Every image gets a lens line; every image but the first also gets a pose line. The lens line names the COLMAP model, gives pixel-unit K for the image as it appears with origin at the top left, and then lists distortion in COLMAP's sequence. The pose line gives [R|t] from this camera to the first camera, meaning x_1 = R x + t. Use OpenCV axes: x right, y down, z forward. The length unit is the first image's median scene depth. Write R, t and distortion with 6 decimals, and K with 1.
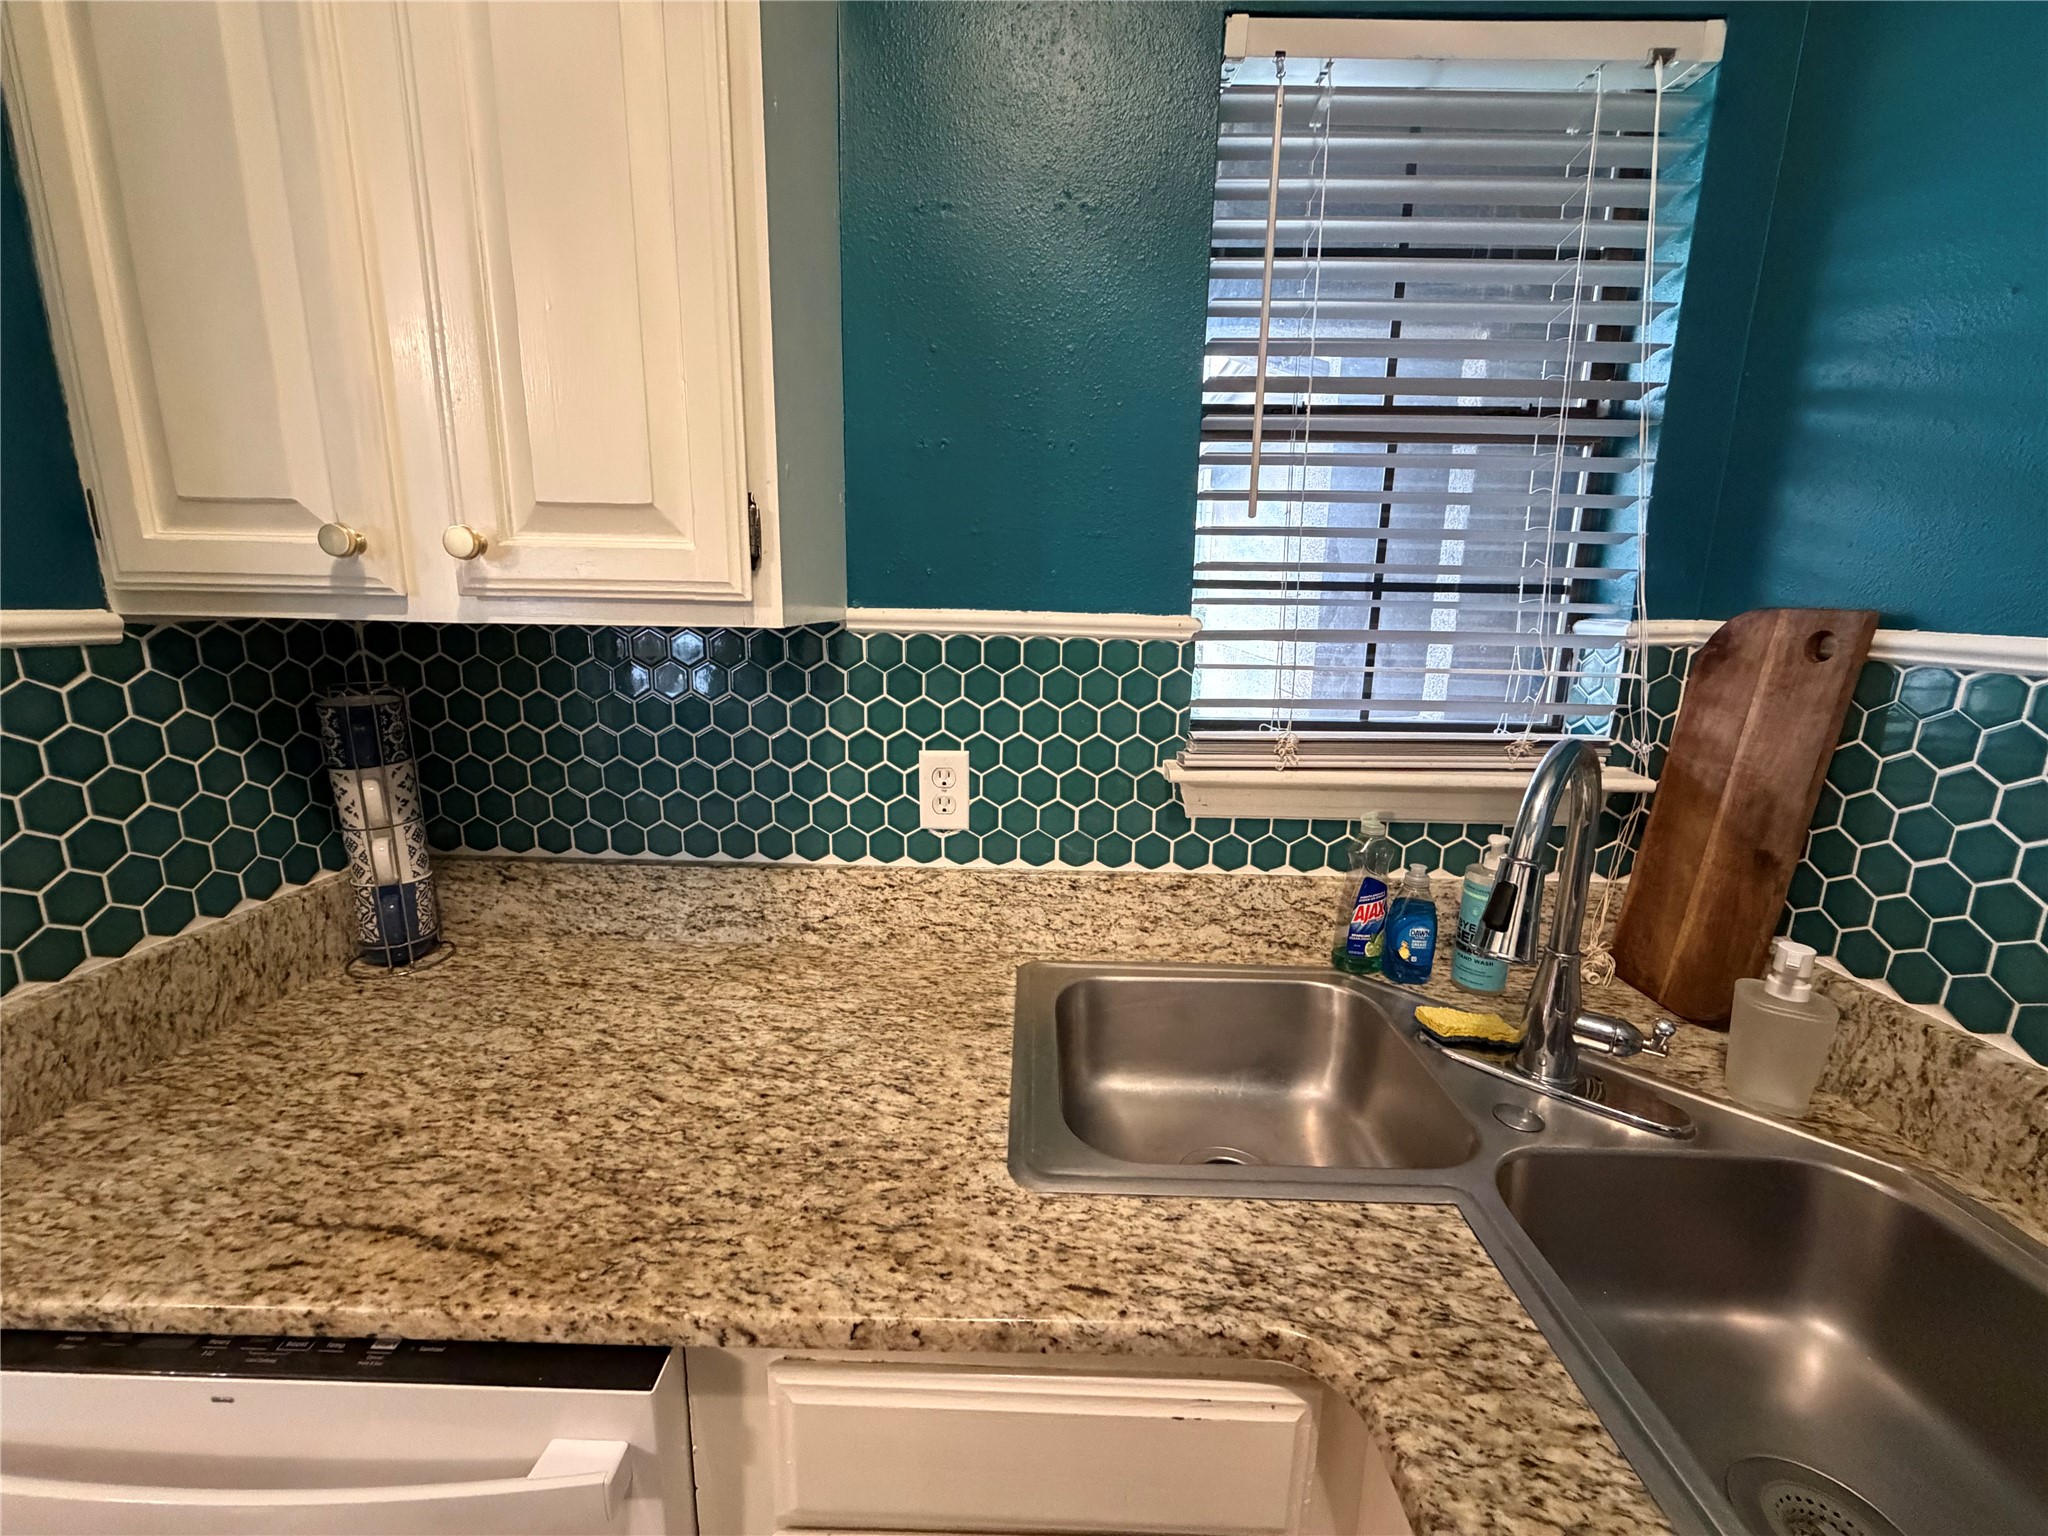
lens RADIAL K [[815.8, 0, 1016.8], [0, 815.8, 765.5], [0, 0, 1]] dist [-0.000332, 0.000097]
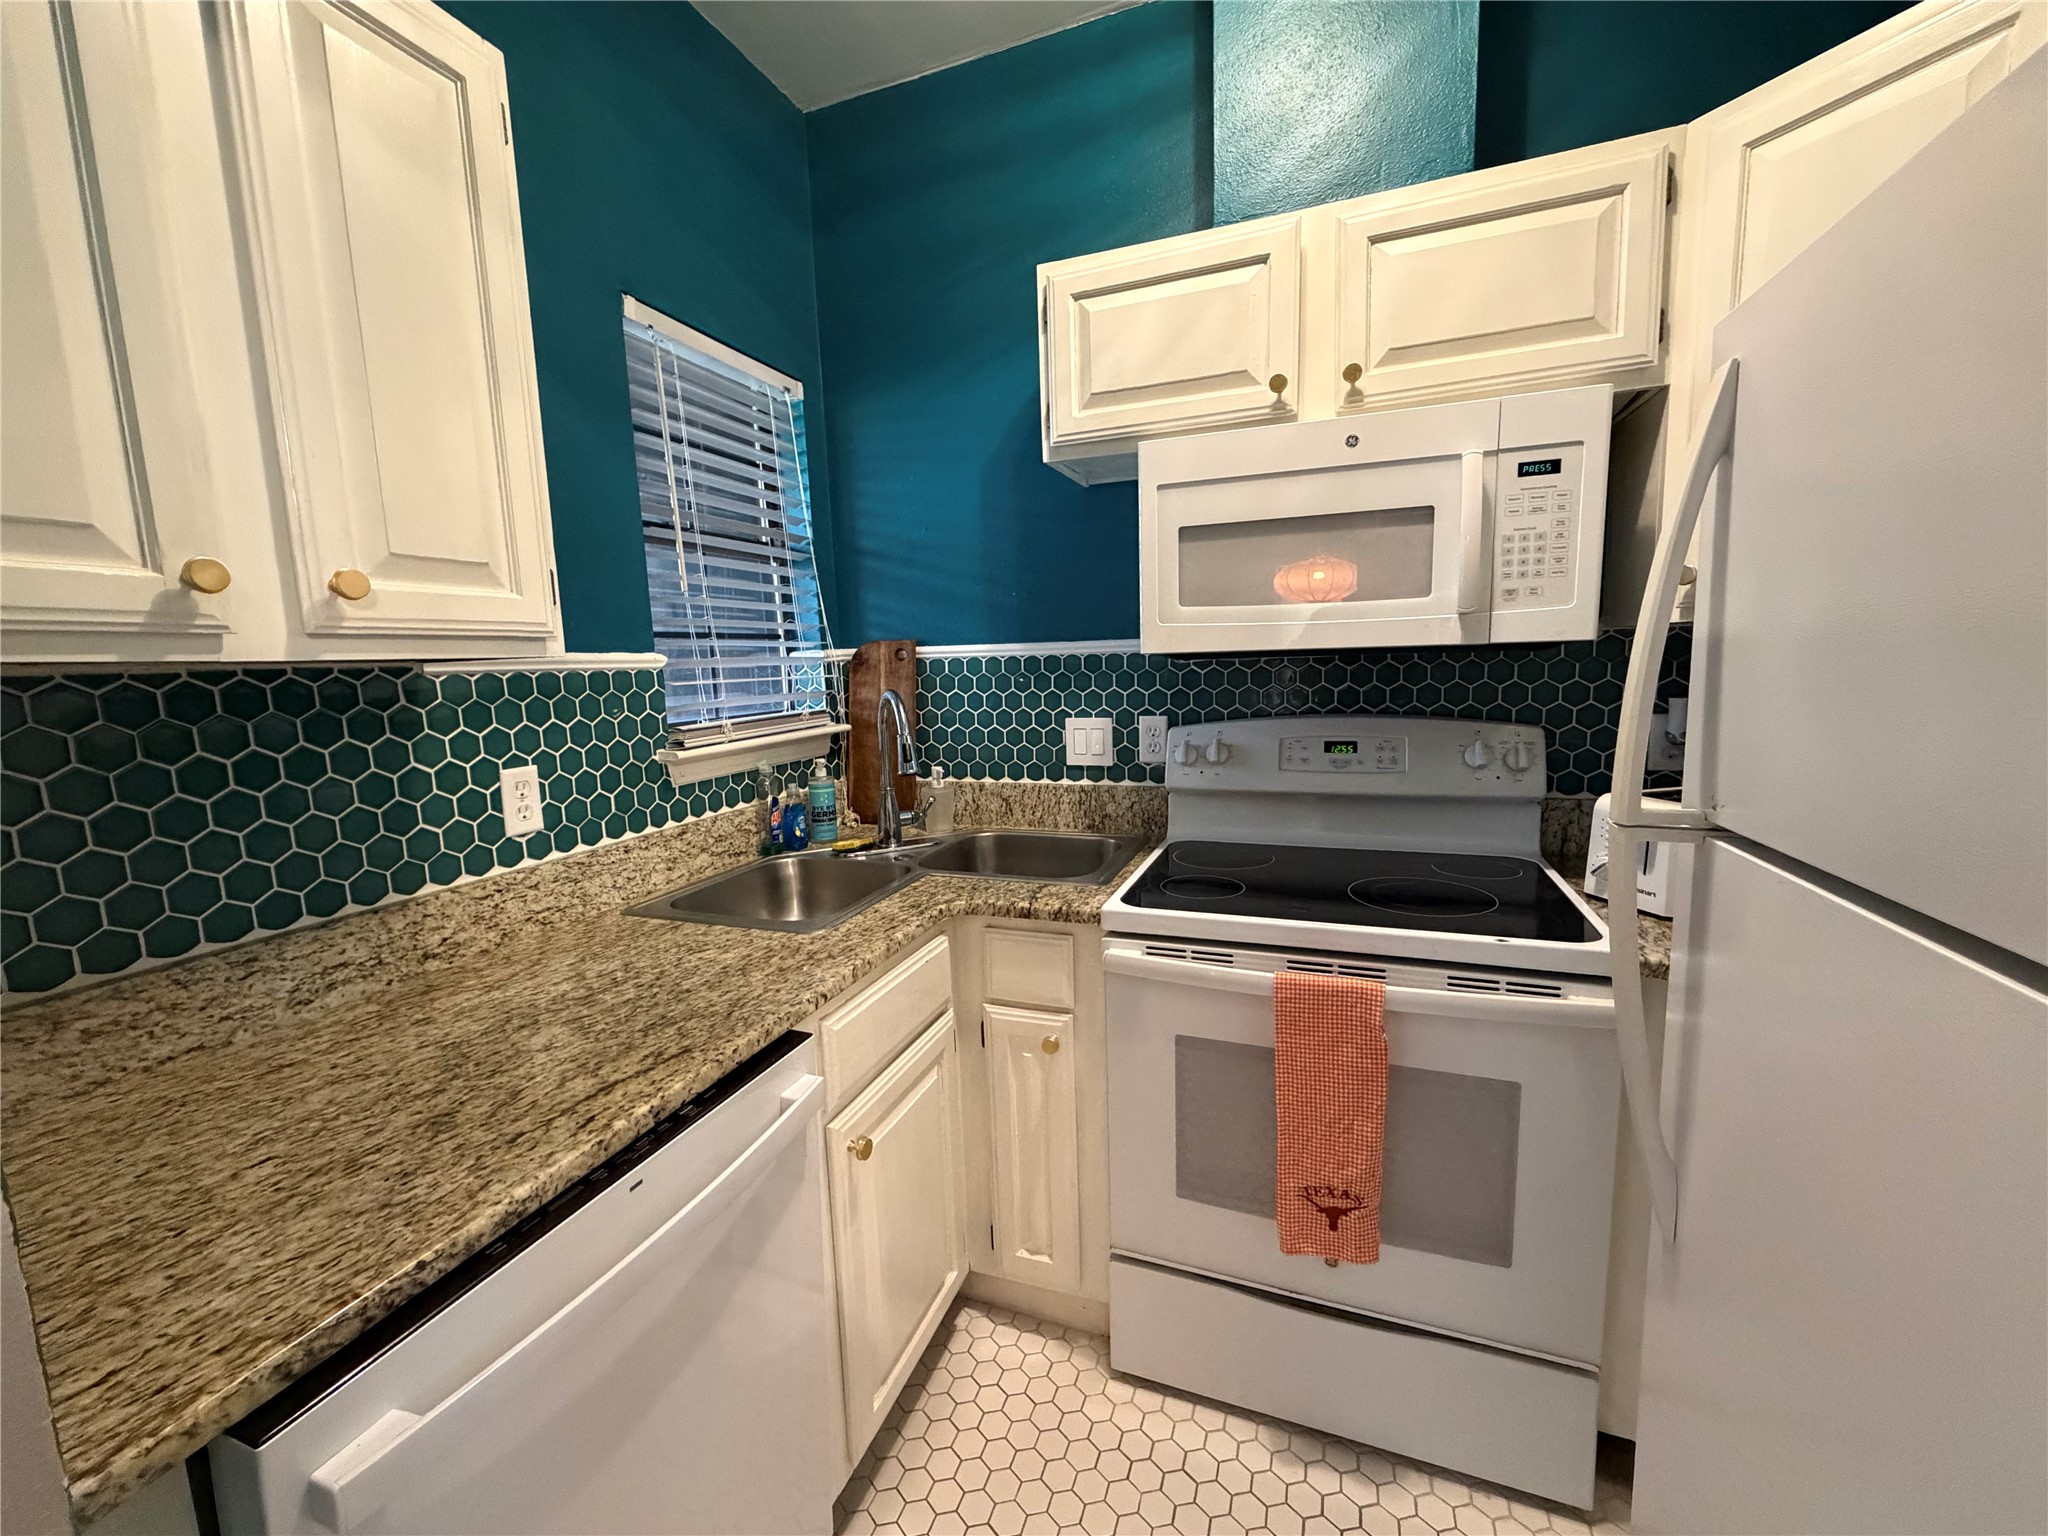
lens RADIAL K [[819.7, 0, 1020.4], [0, 819.7, 766.3], [0, 0, 1]] dist [0.000710, 0.000071]
pose [[0.333489, -0.151496, 0.930502, -0.979304], [0.234639, 0.969284, 0.073716, 0.065774], [-0.913088, 0.193748, 0.358792, -0.123155]]
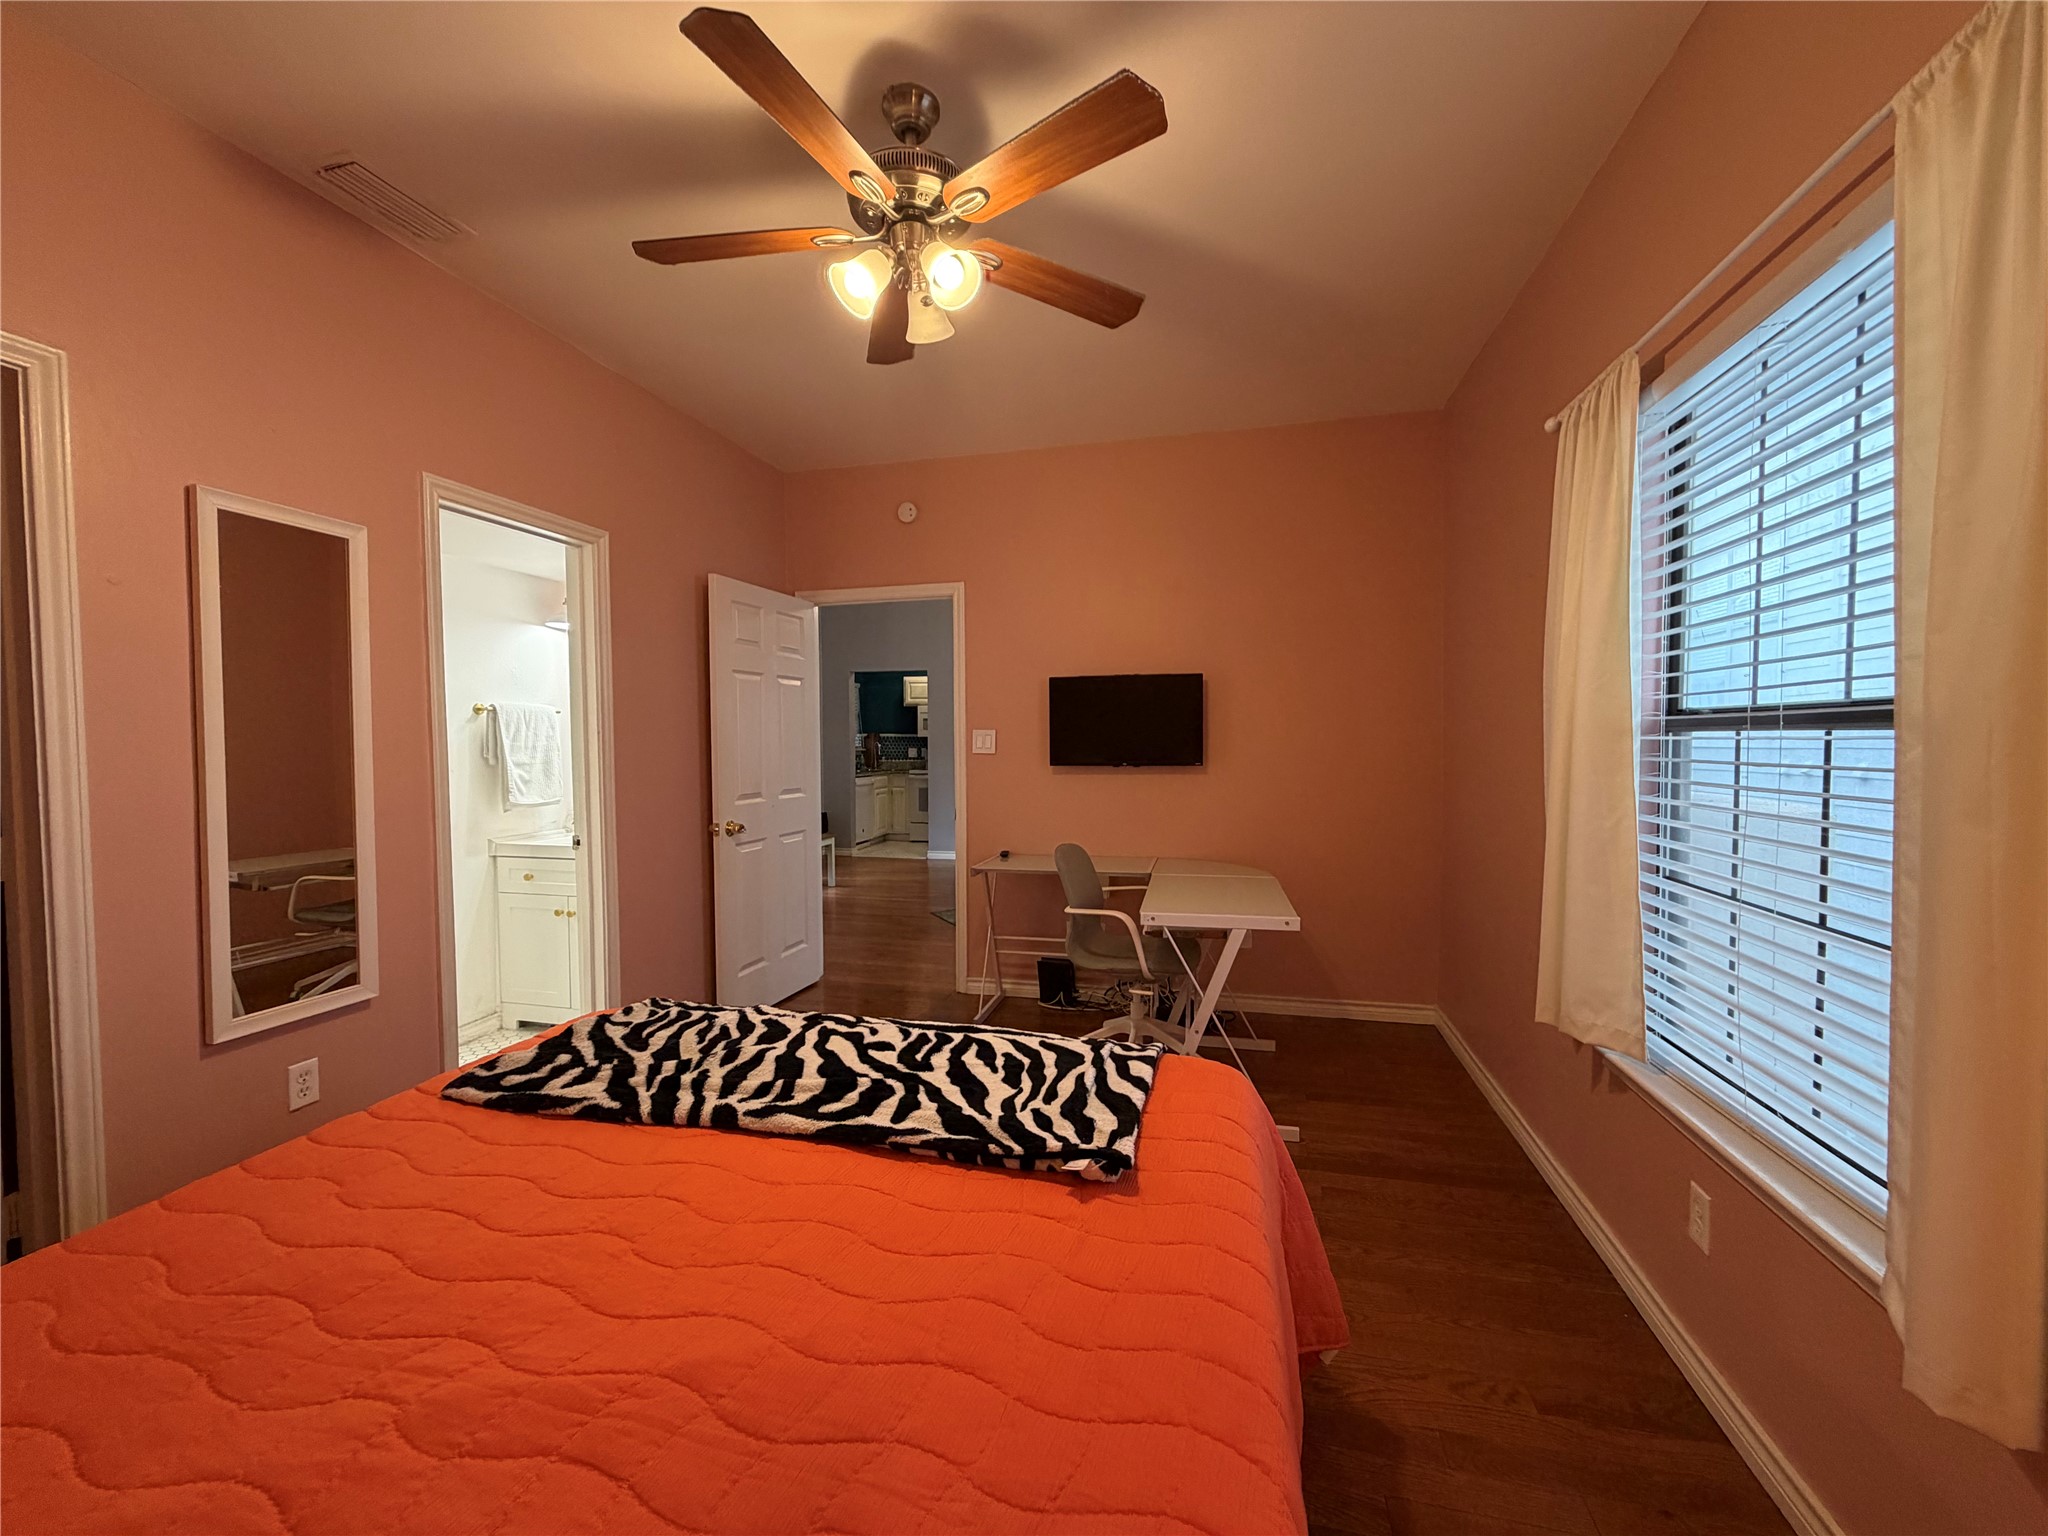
lens RADIAL K [[819.7, 0, 1020.4], [0, 819.7, 766.3], [0, 0, 1]] dist [0.000710, 0.000071]
pose [[0.218600, -0.050621, 0.974501, -8.538617], [0.210894, 0.977503, 0.003469, 0.579192], [-0.952753, 0.204758, 0.224358, -3.024110]]
